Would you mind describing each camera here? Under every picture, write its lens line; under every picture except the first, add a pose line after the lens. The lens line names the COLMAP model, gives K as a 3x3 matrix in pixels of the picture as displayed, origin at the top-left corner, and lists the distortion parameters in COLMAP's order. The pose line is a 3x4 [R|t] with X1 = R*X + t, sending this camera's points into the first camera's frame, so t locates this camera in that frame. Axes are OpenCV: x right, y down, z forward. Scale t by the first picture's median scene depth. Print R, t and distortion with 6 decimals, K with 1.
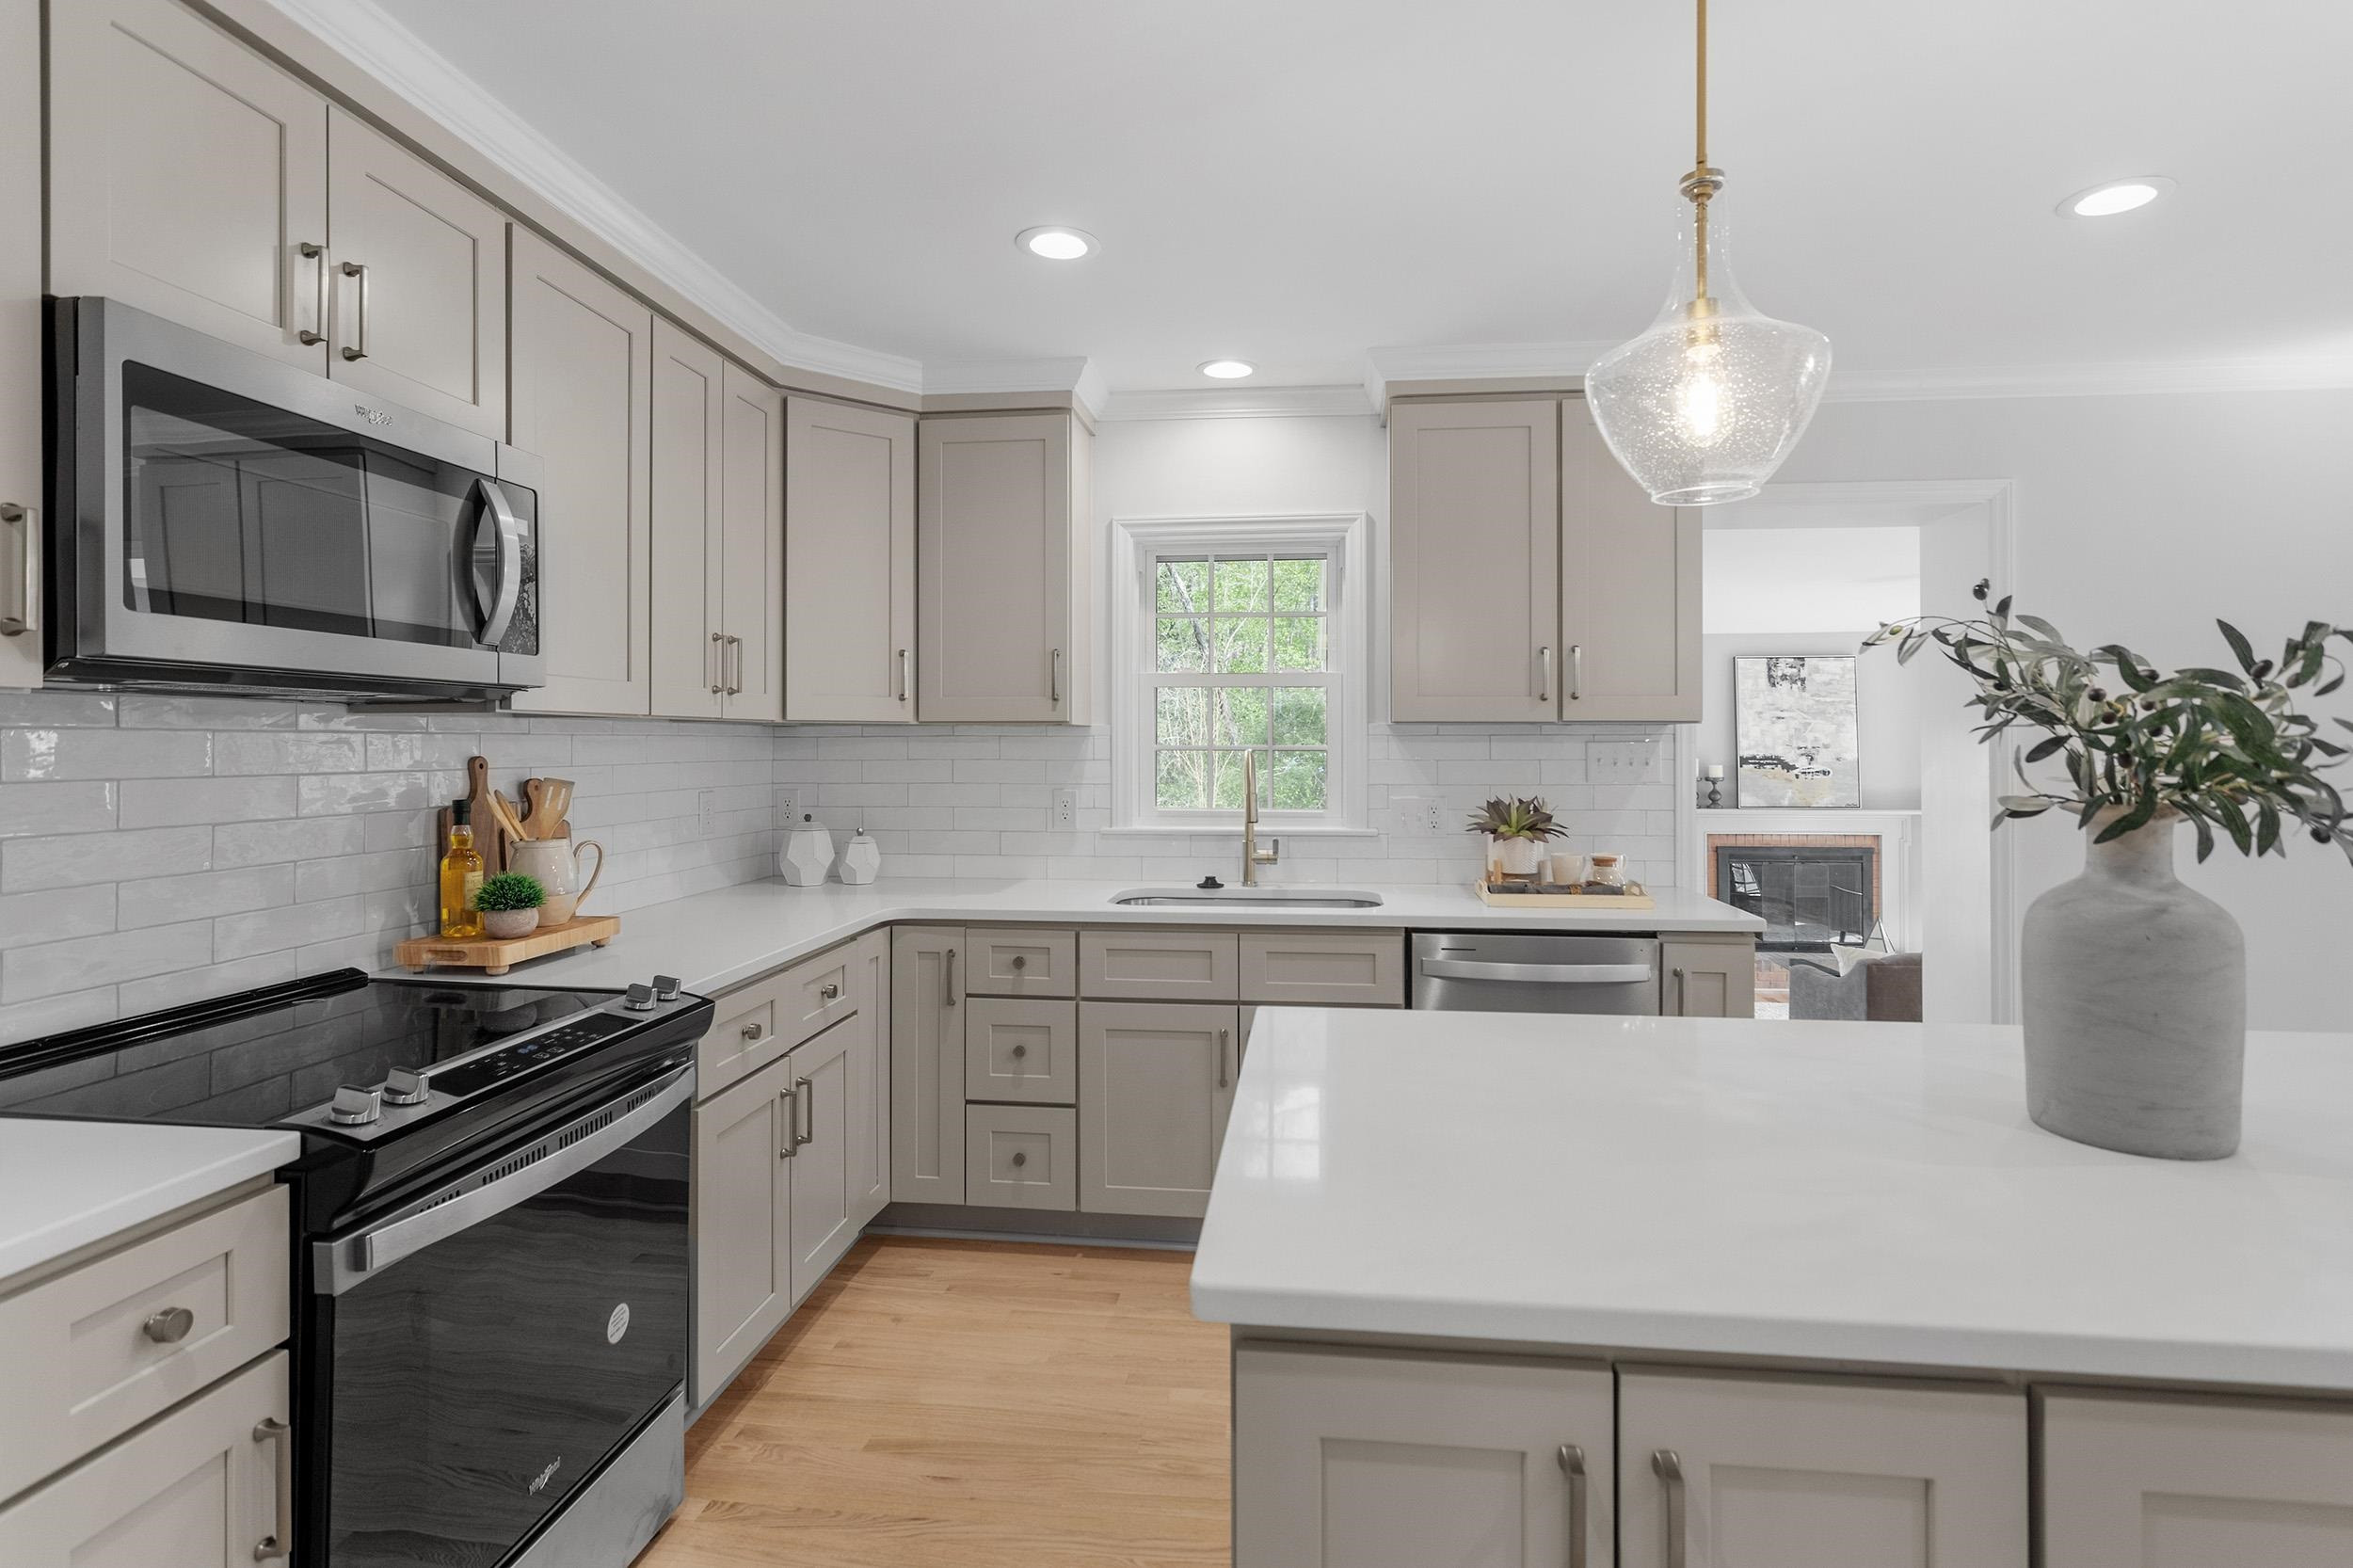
lens RADIAL K [[1158.8, 0, 1173.3], [0, 1158.8, 737.4], [0, 0, 1]] dist [0.002152, 0.000332]
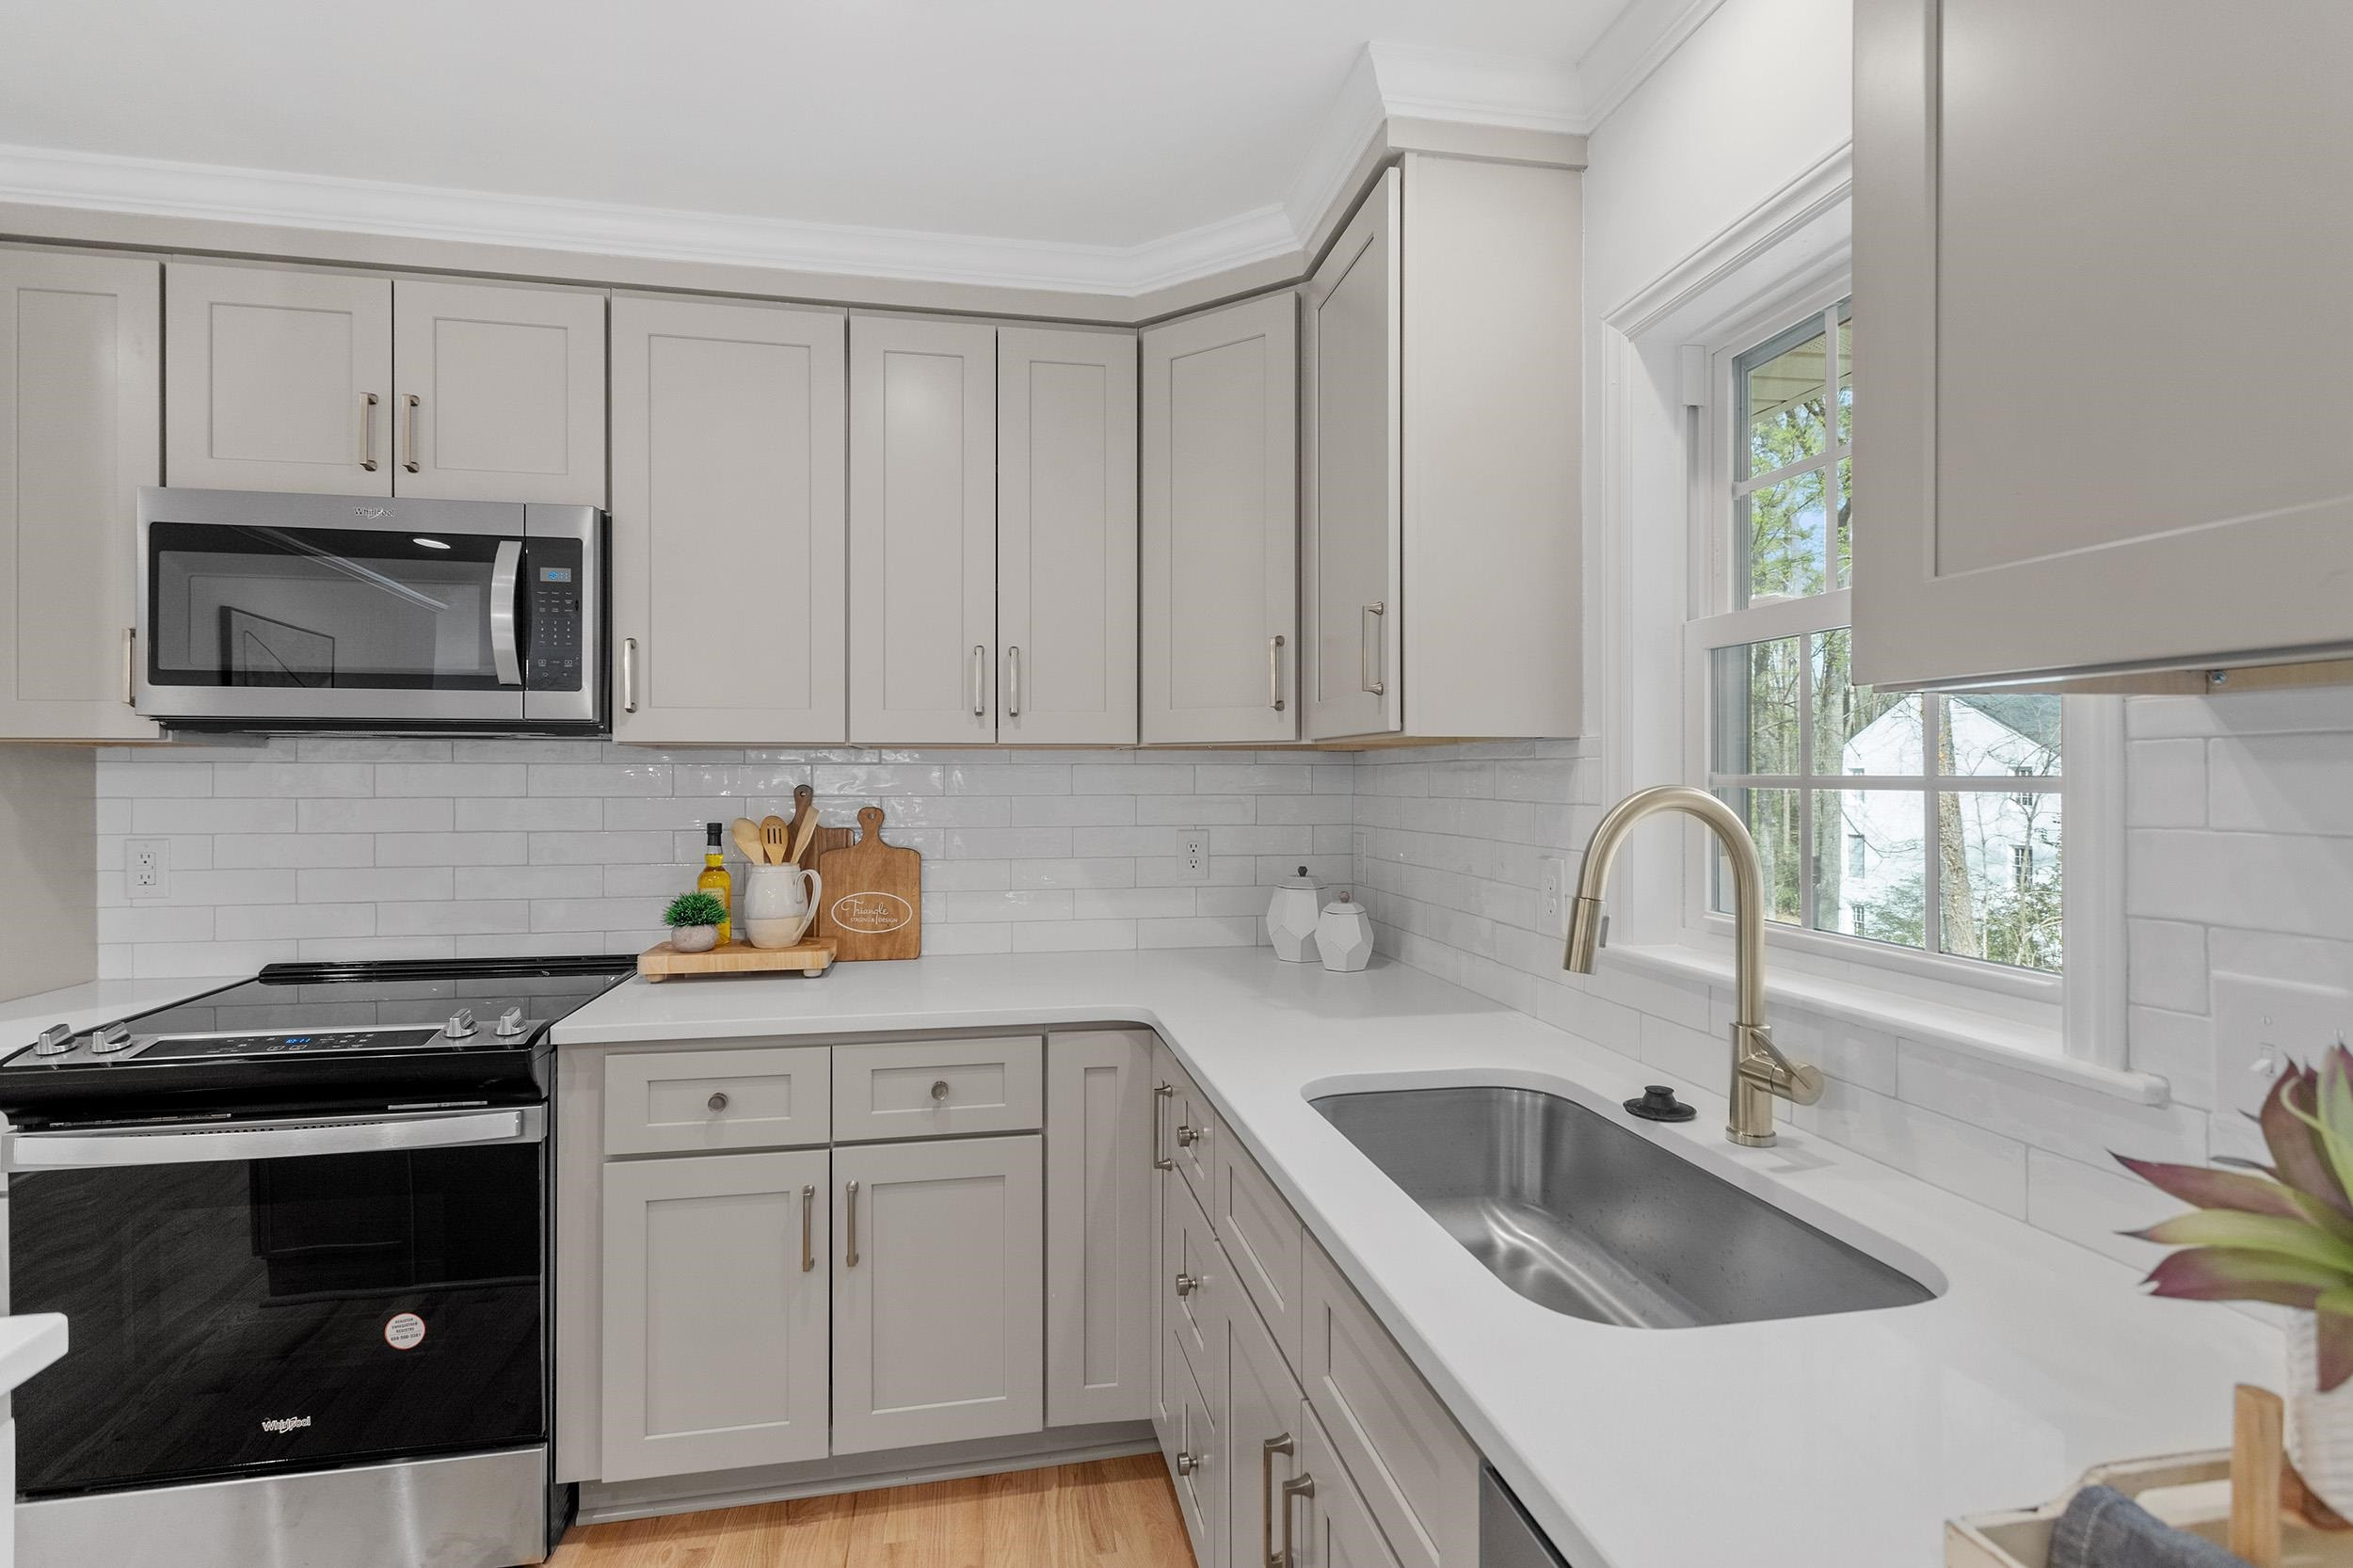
lens RADIAL K [[1106.3, 0, 1176.5], [0, 1106.3, 784.0], [0, 0, 1]] dist [0.002584, 0.000137]
pose [[0.313752, 0.004398, -0.949495, 0.392217], [0.004113, 0.999974, 0.005991, 0.007910], [0.949496, -0.005785, 0.313726, 0.785903]]
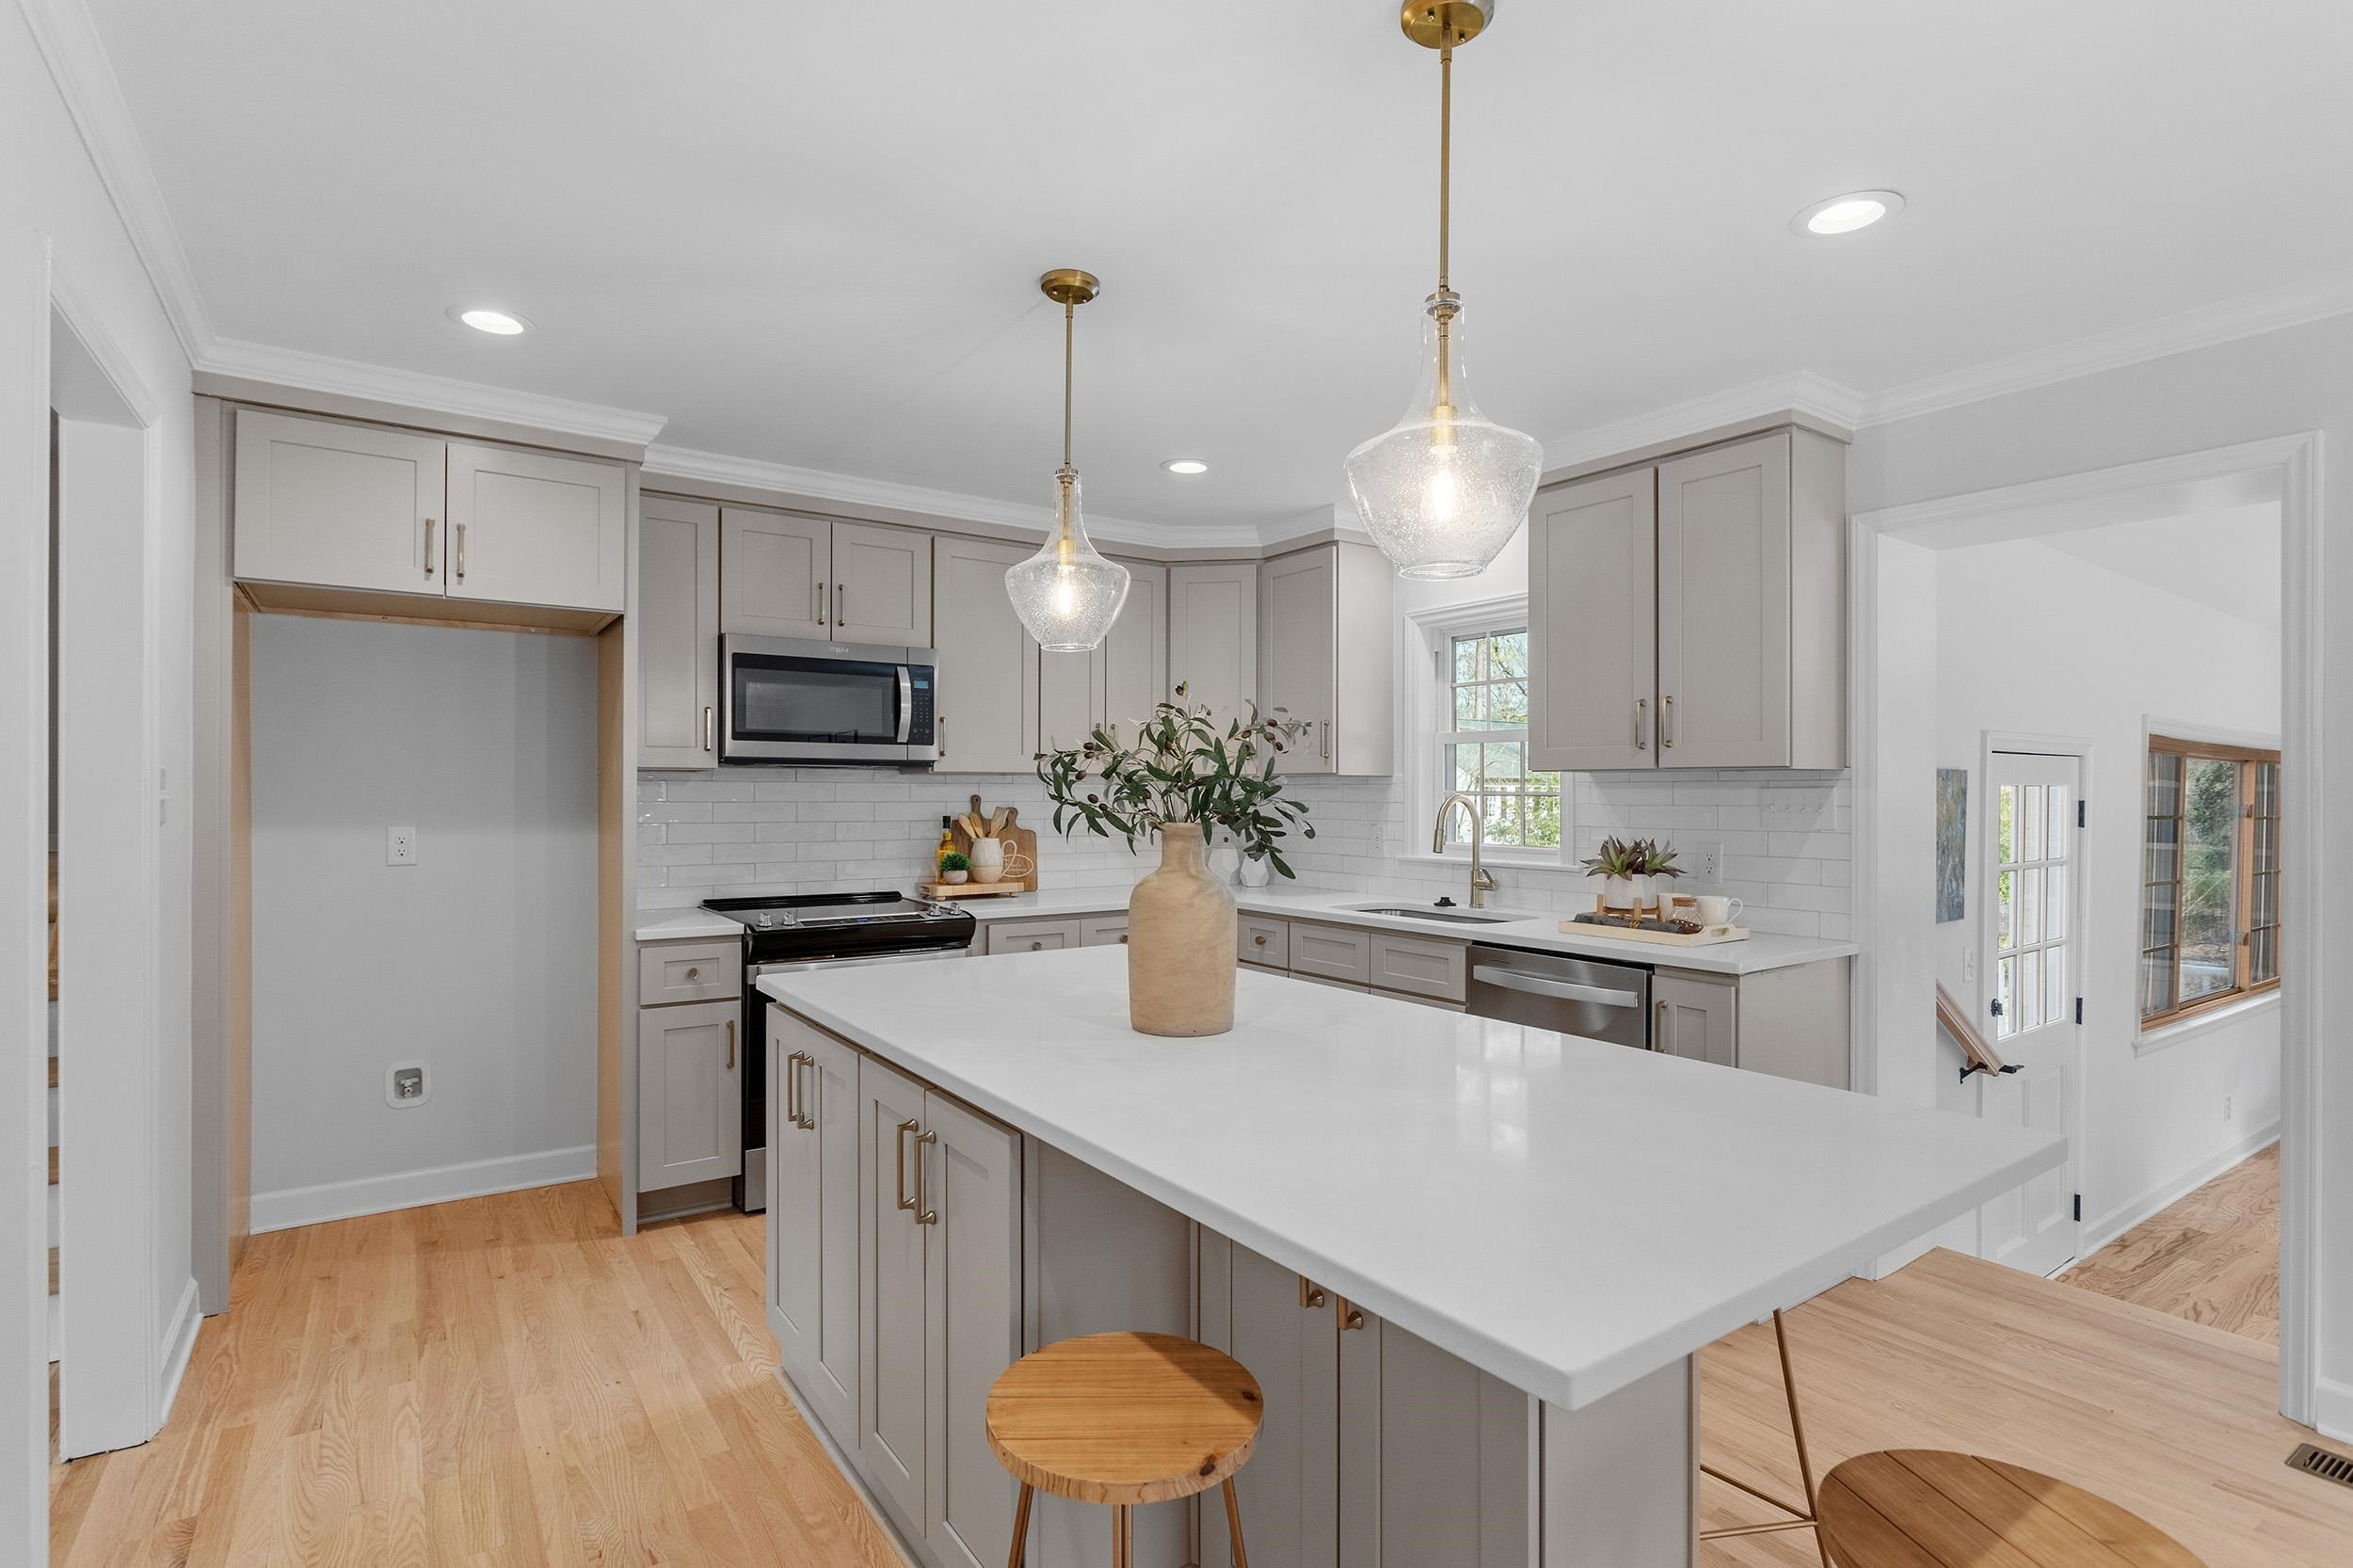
lens RADIAL K [[1139.8, 0, 1167.0], [0, 1139.8, 793.4], [0, 0, 1]] dist [-0.002959, -0.001250]
pose [[0.667547, 0.000679, -0.744567, 0.814868], [0.001080, 0.999998, 0.001881, 0.007767], [0.744567, -0.002060, 0.667545, -0.032676]]
